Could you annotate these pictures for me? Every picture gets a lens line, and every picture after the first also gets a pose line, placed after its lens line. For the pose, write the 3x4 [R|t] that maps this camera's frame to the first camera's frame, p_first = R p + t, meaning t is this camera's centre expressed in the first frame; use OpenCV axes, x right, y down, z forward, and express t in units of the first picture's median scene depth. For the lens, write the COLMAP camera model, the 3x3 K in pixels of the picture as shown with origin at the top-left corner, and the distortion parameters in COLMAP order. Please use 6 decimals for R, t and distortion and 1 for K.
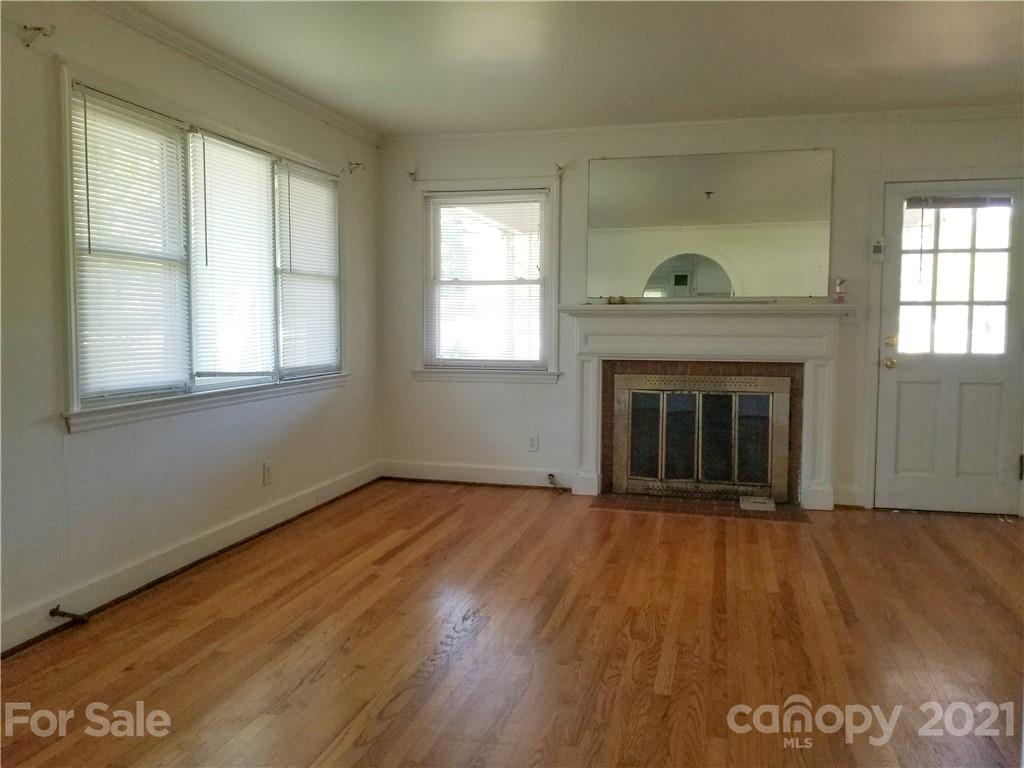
lens RADIAL K [[810.1, 0, 529.4], [0, 810.1, 379.4], [0, 0, 1]] dist [0.025496, -0.050309]
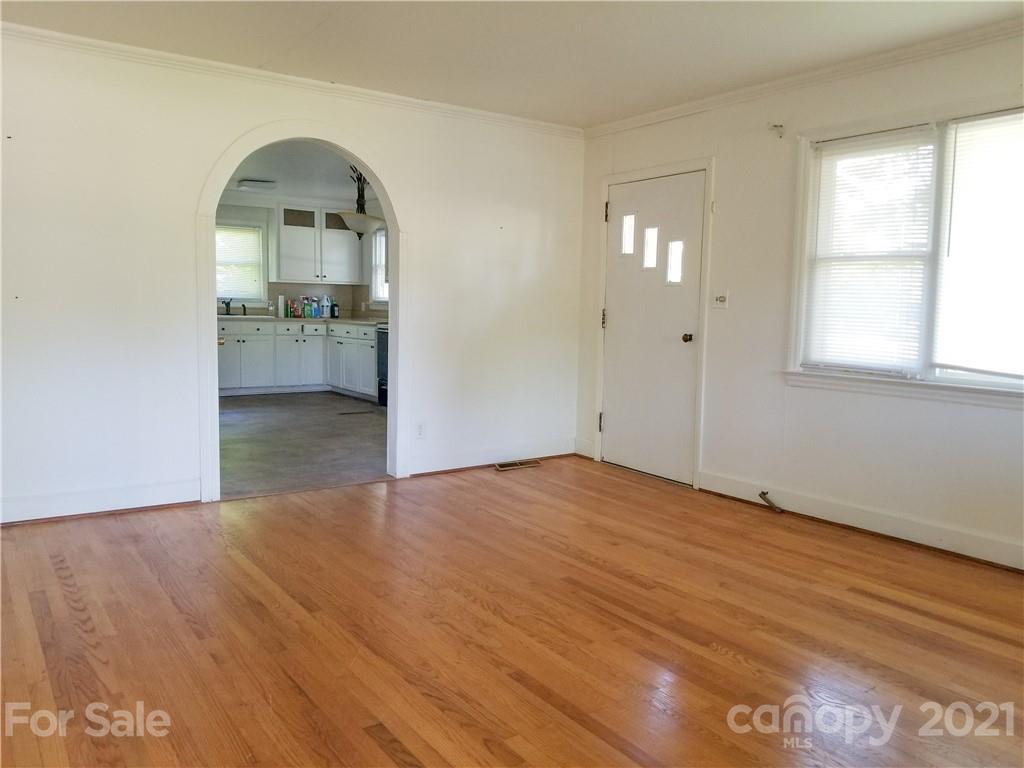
lens RADIAL K [[813.3, 0, 520.9], [0, 813.3, 384.4], [0, 0, 1]] dist [0.082286, -0.137603]
pose [[-0.665138, 0.054175, -0.744753, 0.798737], [-0.079420, 0.986575, 0.142695, -0.100165], [0.742485, 0.154060, -0.651906, 1.467437]]
